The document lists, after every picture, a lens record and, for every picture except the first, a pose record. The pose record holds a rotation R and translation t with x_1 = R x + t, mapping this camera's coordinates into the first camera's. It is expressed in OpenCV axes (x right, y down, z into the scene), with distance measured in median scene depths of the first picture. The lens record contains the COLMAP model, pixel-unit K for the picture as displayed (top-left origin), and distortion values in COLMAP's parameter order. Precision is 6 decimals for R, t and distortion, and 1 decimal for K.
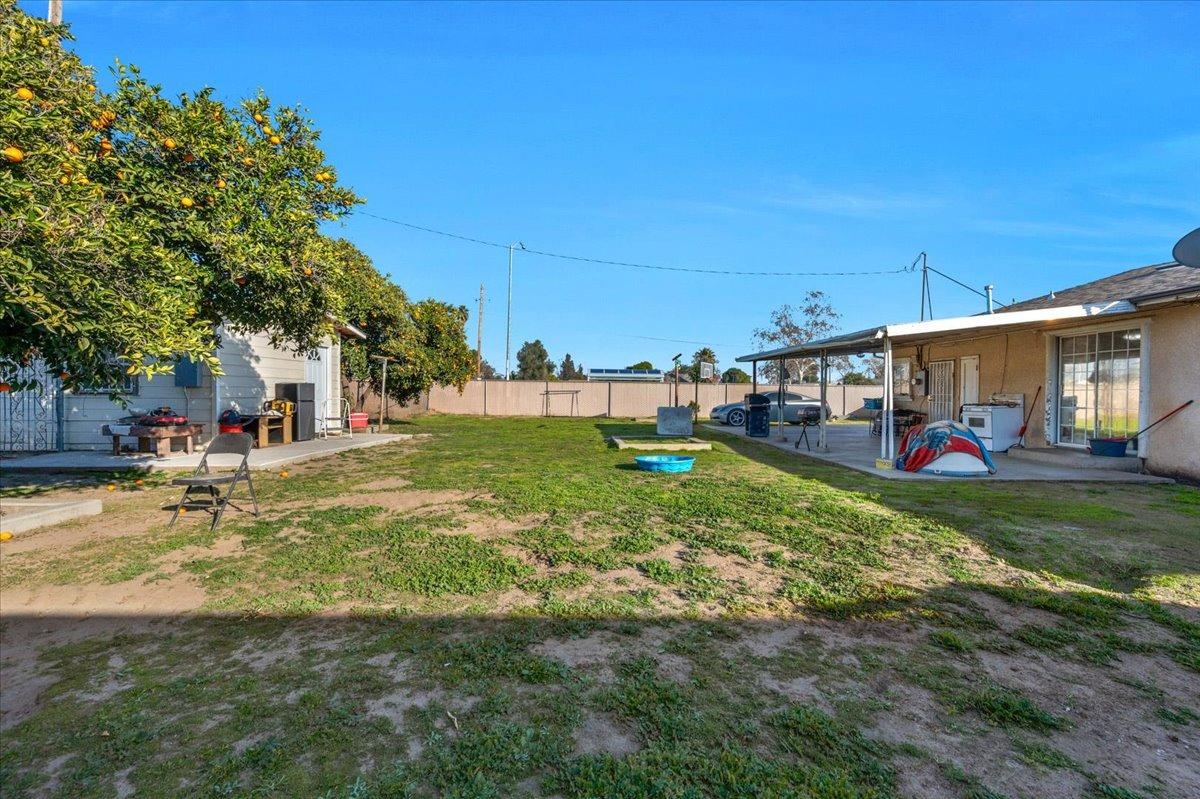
lens RADIAL K [[471.5, 0, 601.9], [0, 471.5, 395.8], [0, 0, 1]] dist [-0.008694, 0.002232]
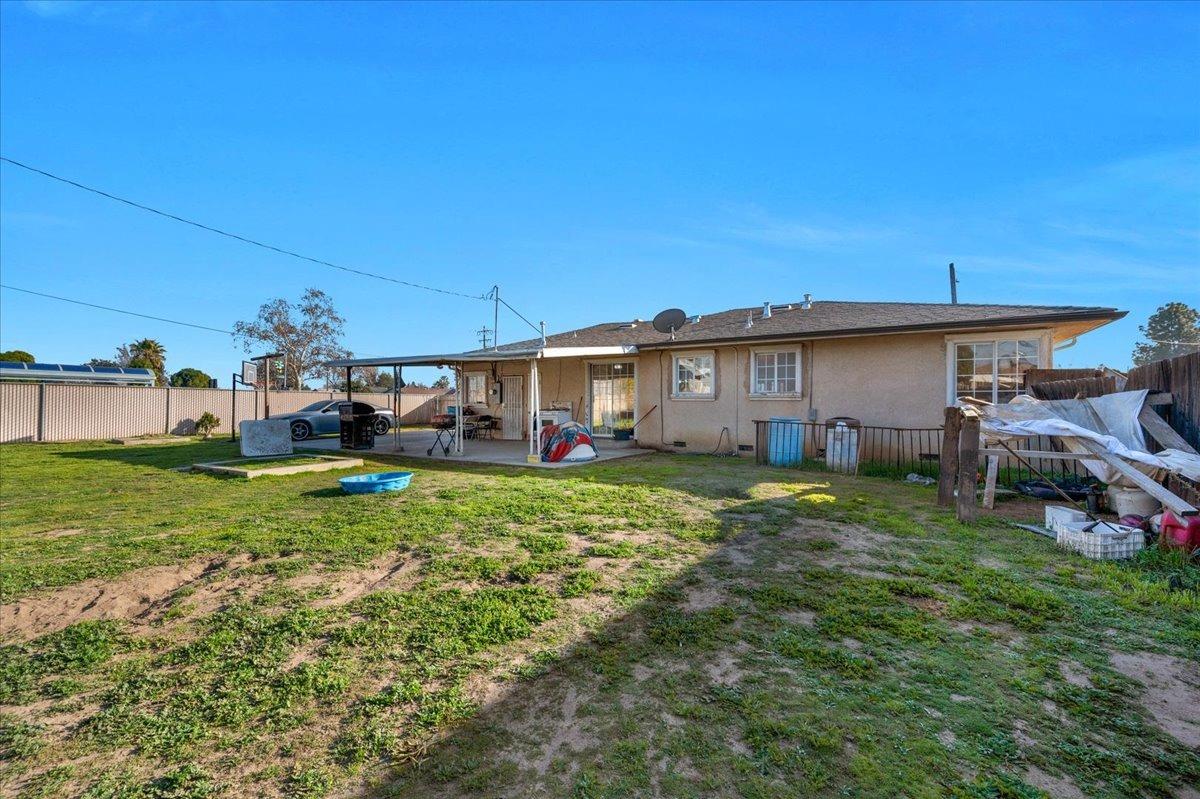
lens RADIAL K [[489.1, 0, 601.3], [0, 489.1, 392.8], [0, 0, 1]] dist [0.005623, -0.002297]
pose [[0.549808, 0.011618, 0.835210, -0.399801], [0.006946, 0.999805, -0.018480, -0.004744], [-0.835262, 0.015962, 0.549620, 0.139978]]
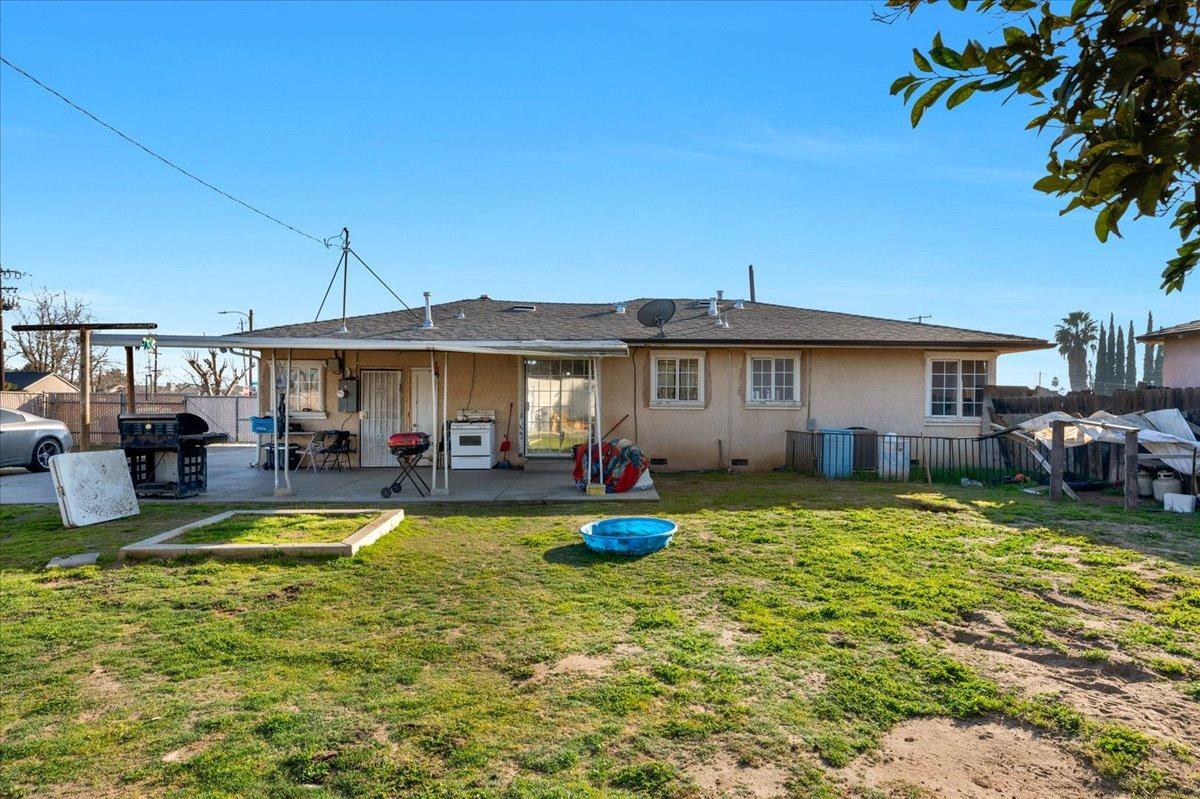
lens RADIAL K [[656.9, 0, 600.5], [0, 656.9, 406.0], [0, 0, 1]] dist [-0.006078, -0.000285]
pose [[-0.003286, -0.009525, 0.999949, -0.722796], [0.000843, 0.999954, 0.009528, -0.034633], [-0.999994, 0.000874, -0.003277, 1.031866]]
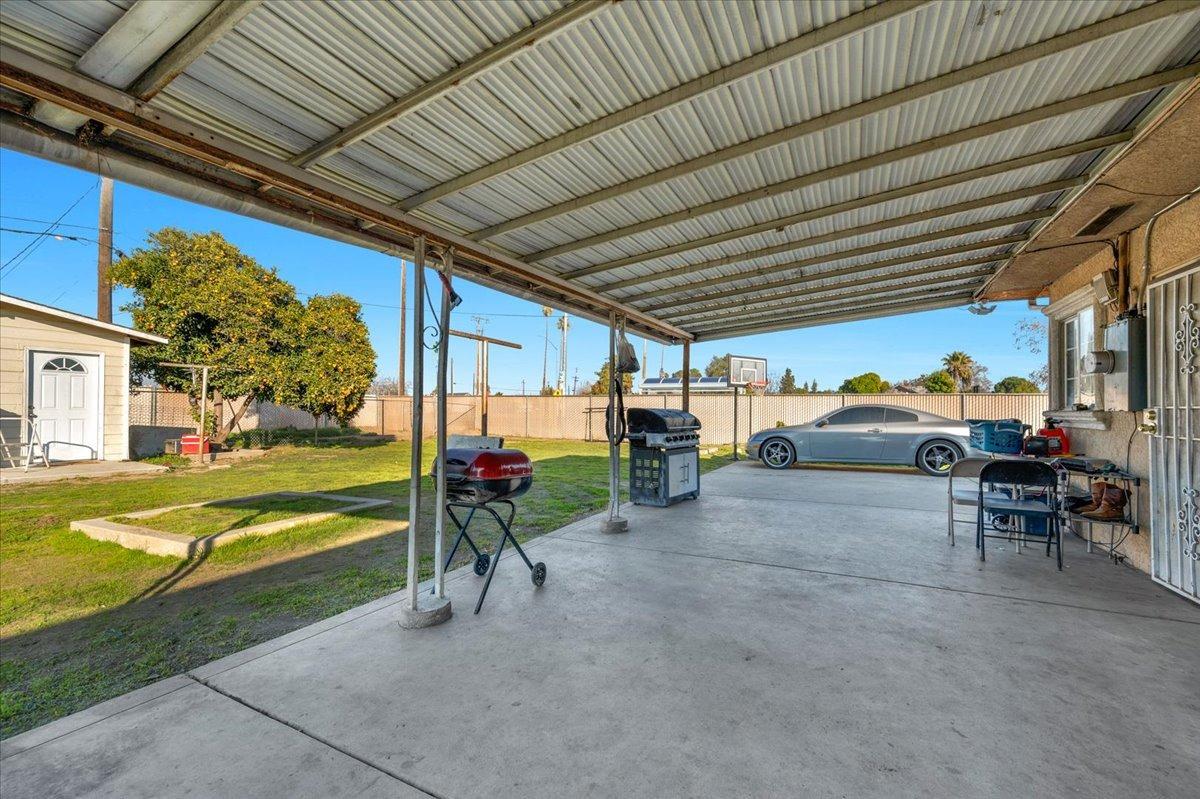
lens RADIAL K [[467.7, 0, 623.5], [0, 467.7, 406.3], [0, 0, 1]] dist [-0.010166, -0.000182]
pose [[0.899152, -0.009604, -0.437532, 0.940050], [0.002196, 0.999846, -0.017434, 0.001451], [0.437632, 0.014715, 0.899034, 1.098134]]
